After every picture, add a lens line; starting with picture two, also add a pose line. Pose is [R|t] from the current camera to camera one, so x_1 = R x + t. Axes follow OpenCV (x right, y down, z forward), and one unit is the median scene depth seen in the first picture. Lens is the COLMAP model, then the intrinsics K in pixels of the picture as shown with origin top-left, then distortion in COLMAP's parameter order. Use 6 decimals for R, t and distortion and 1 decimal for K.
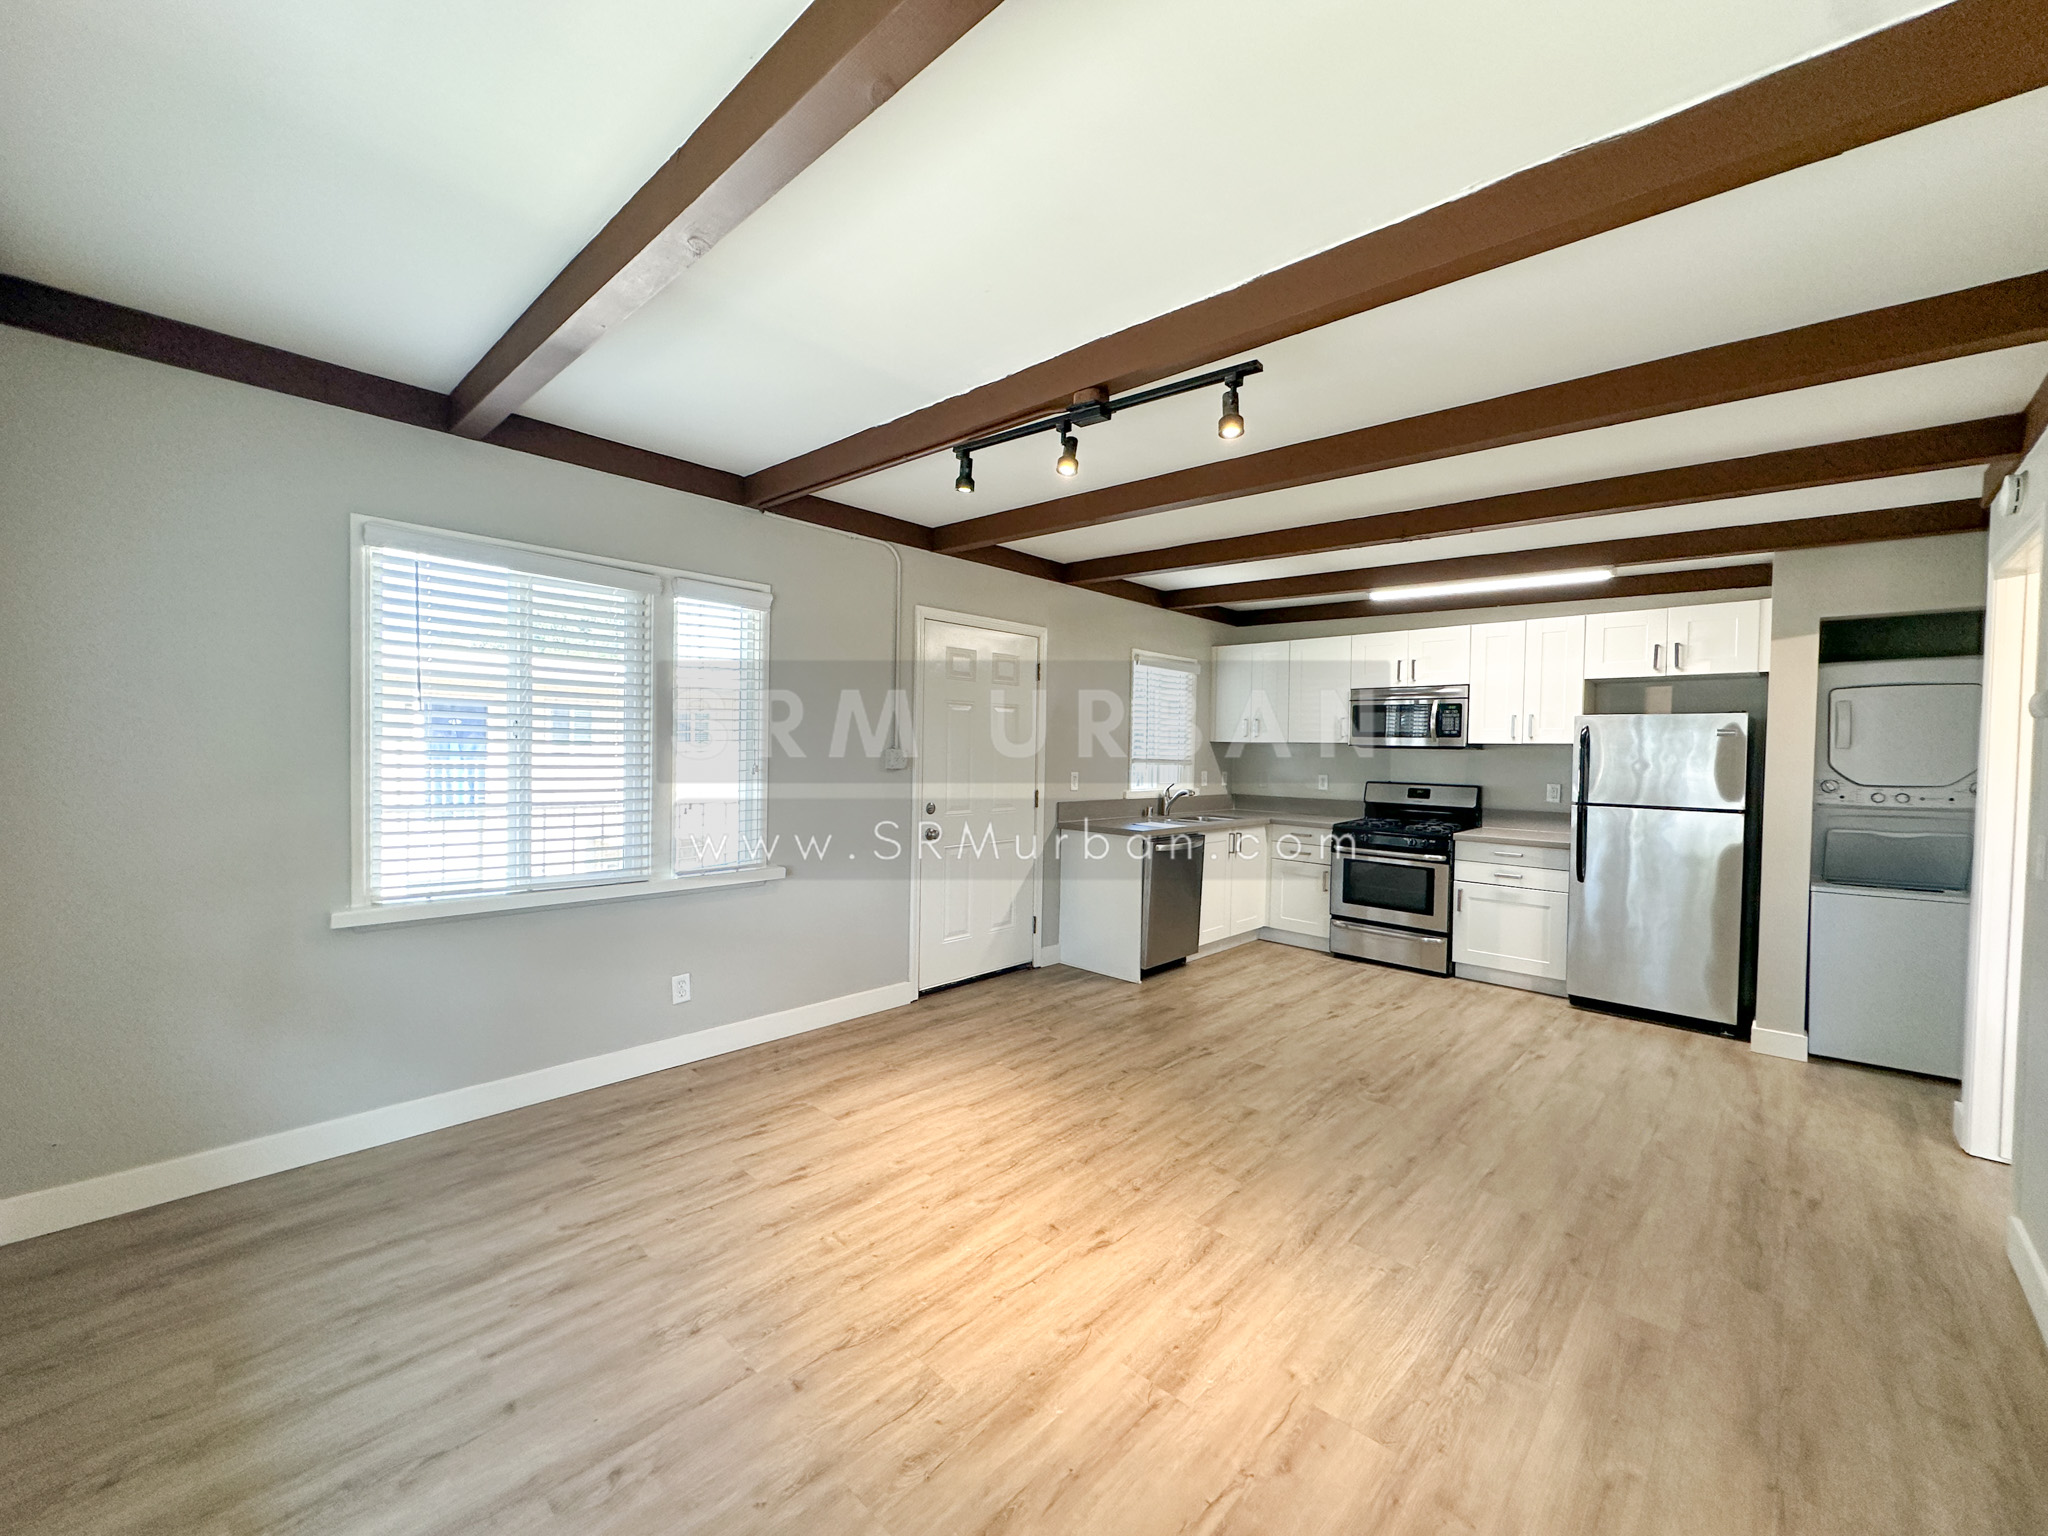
lens RADIAL K [[816.9, 0, 1024.0], [0, 816.9, 768.0], [0, 0, 1]] dist [0.000518, 0.000057]
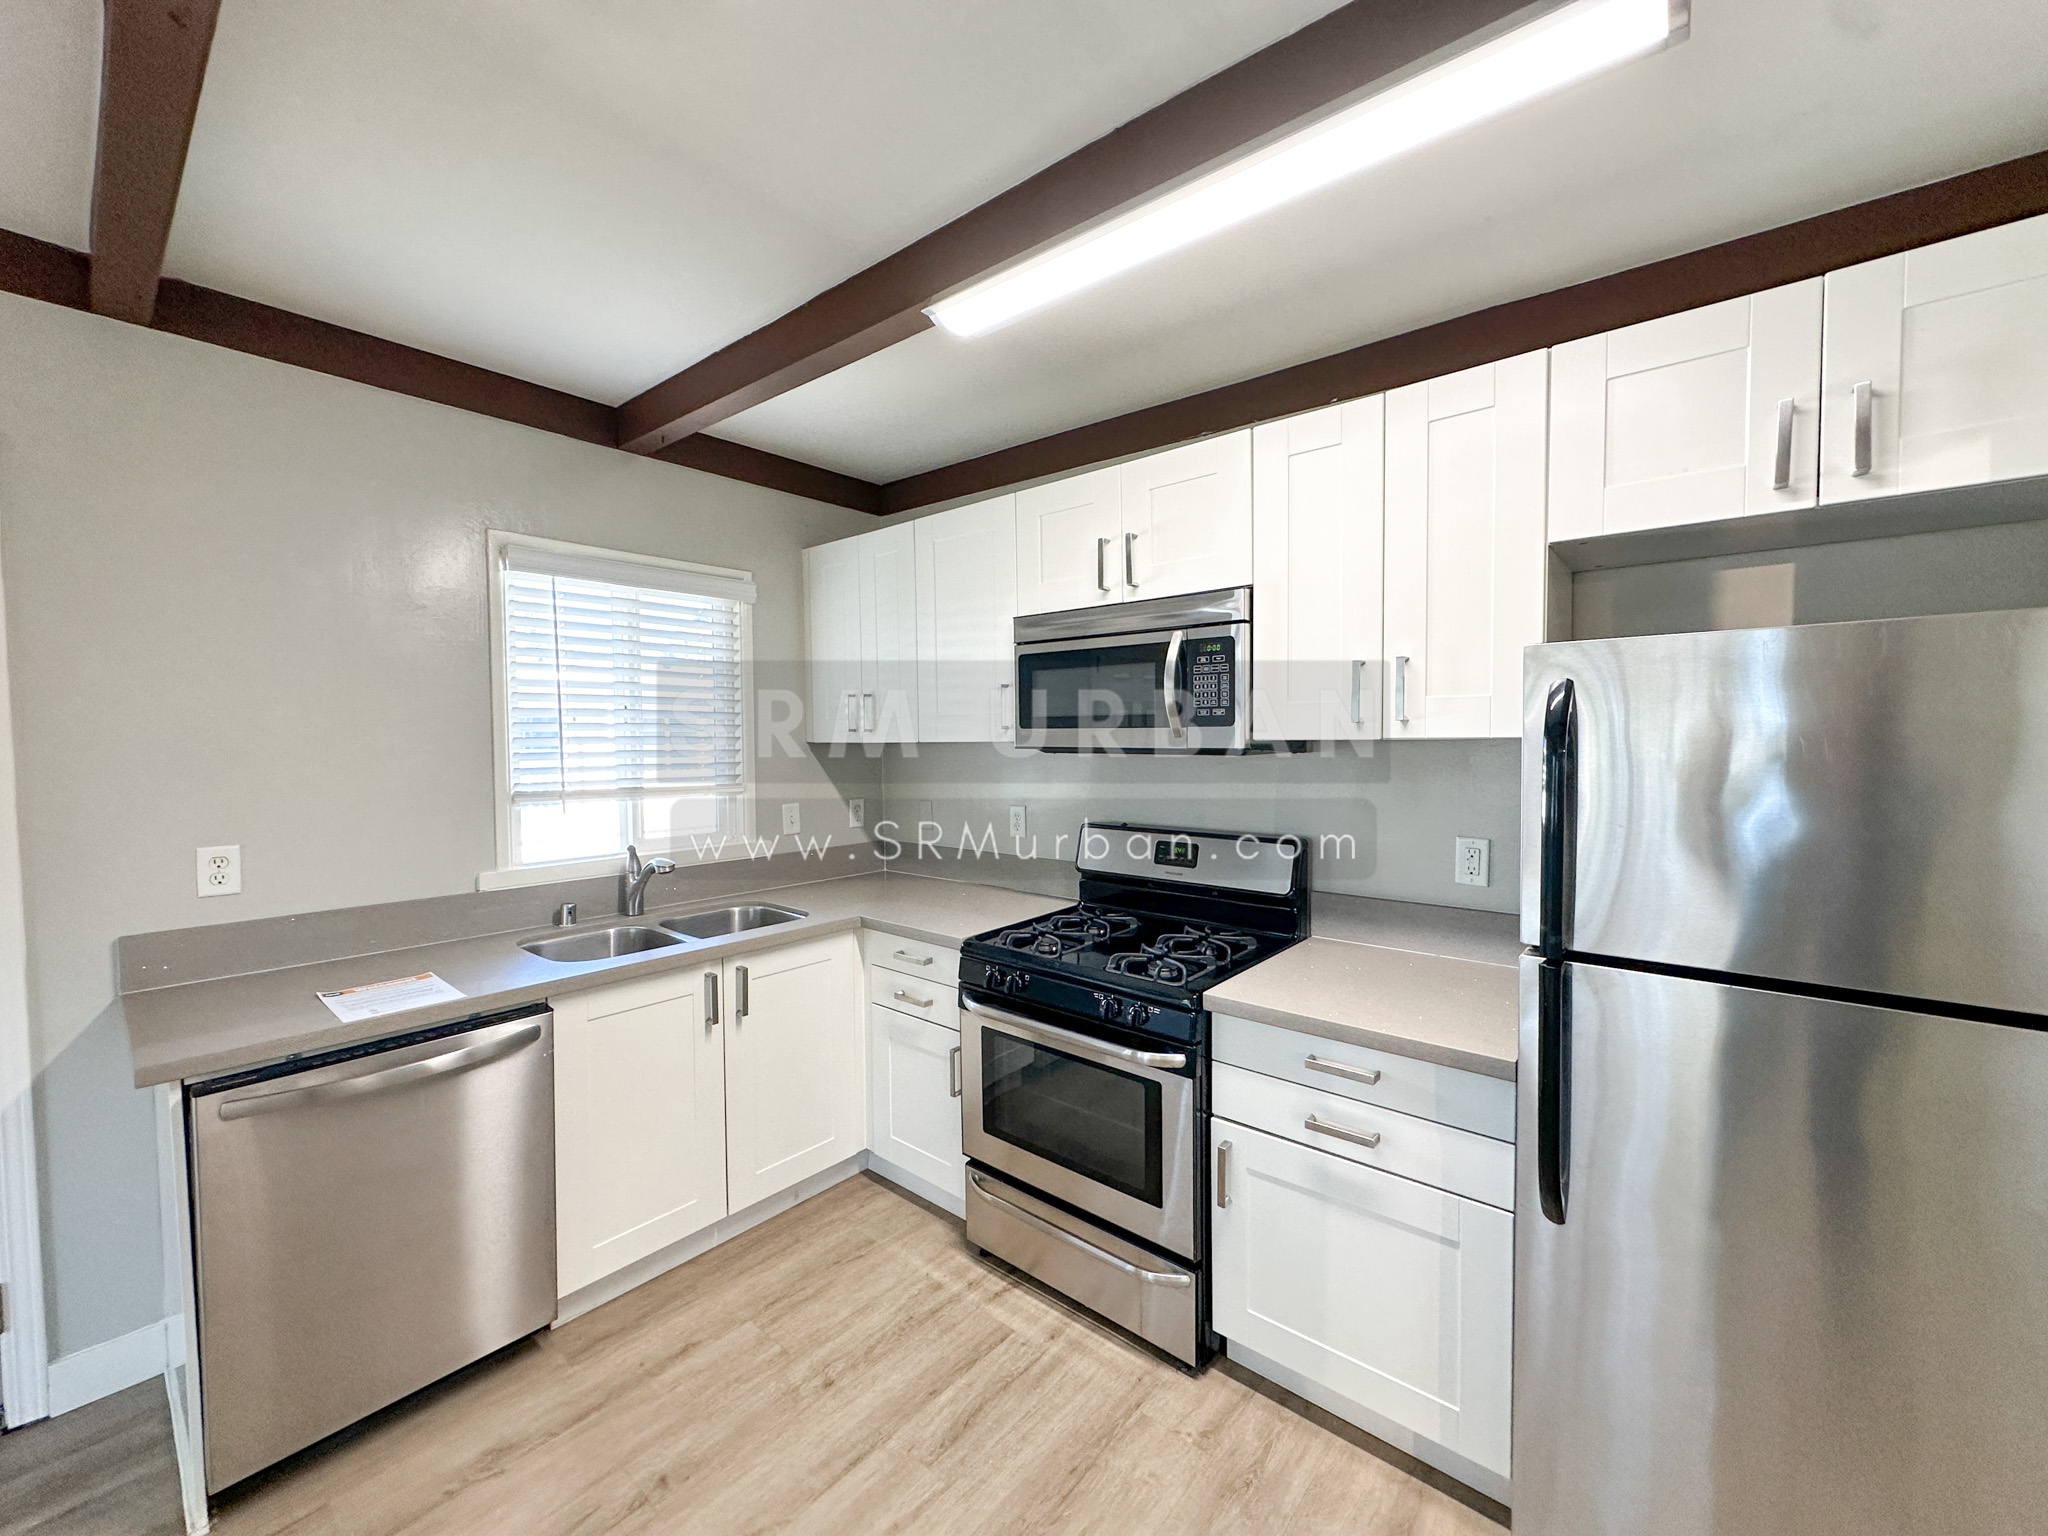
lens RADIAL K [[813.1, 0, 1024.0], [0, 813.1, 768.0], [0, 0, 1]] dist [0.000434, 0.000269]
pose [[0.998591, -0.029611, 0.044027, 0.540486], [0.028757, 0.999388, 0.019899, -0.036297], [-0.044589, -0.018605, 0.998832, 0.805133]]
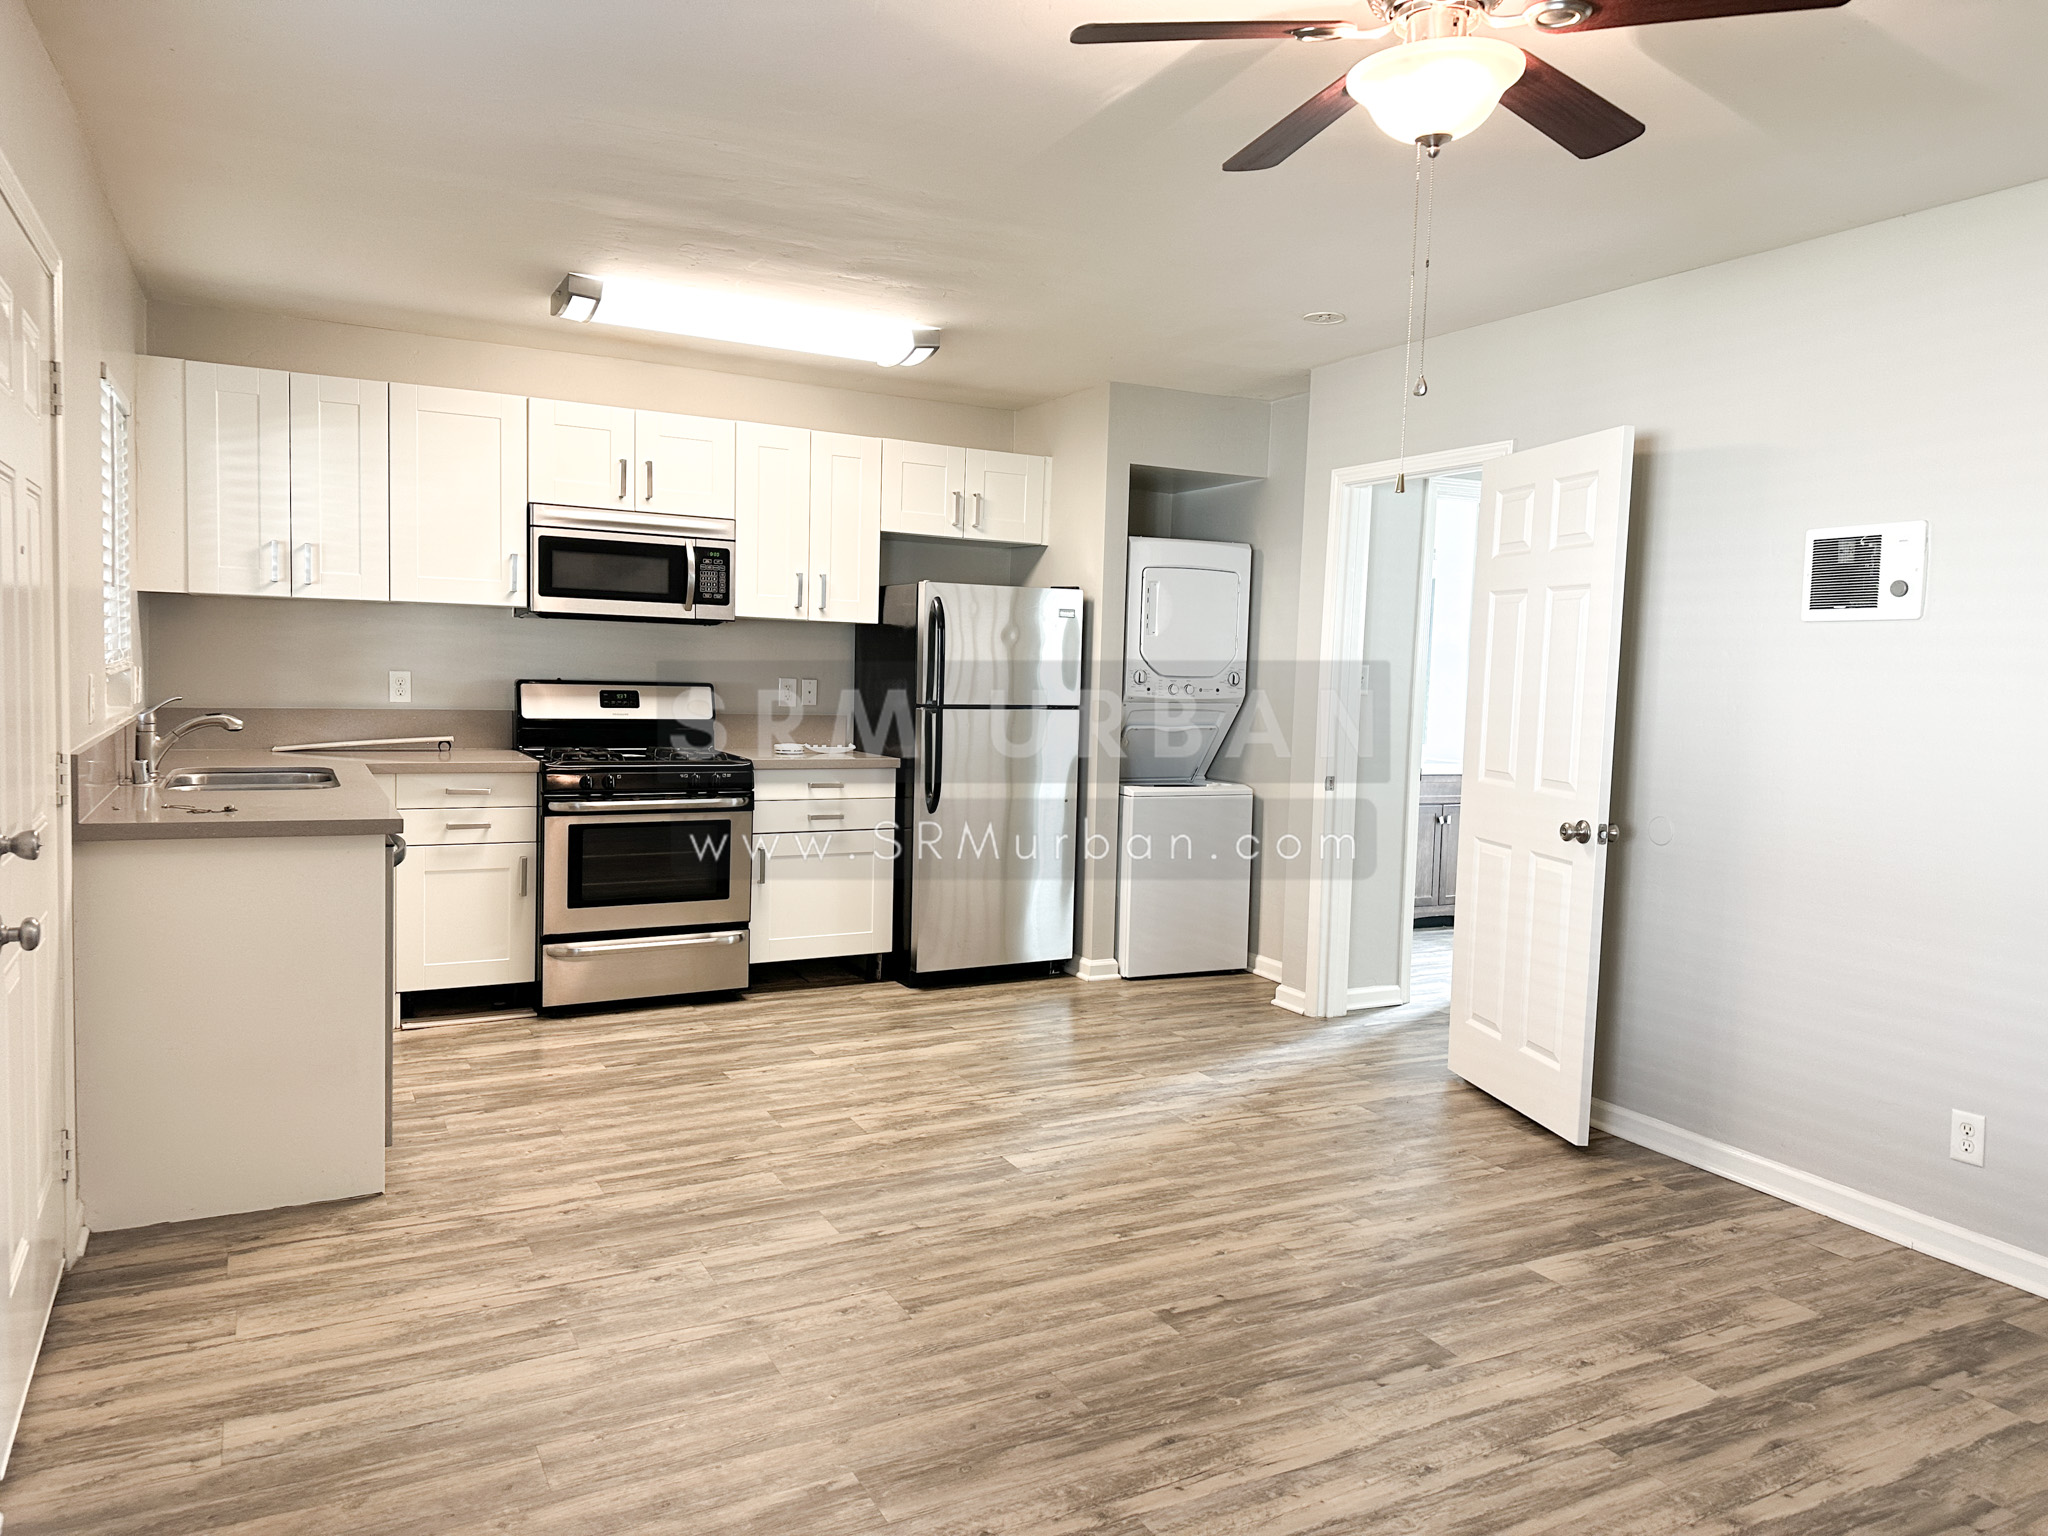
lens RADIAL K [[1423.9, 0, 1057.2], [0, 1423.9, 768.0], [0, 0, 1]] dist [0.104892, -0.140542]
pose [[0.323817, -0.081946, 0.942564, -0.531850], [-0.013522, 0.995739, 0.091215, -0.022823], [-0.946023, -0.042282, 0.321330, 0.535622]]
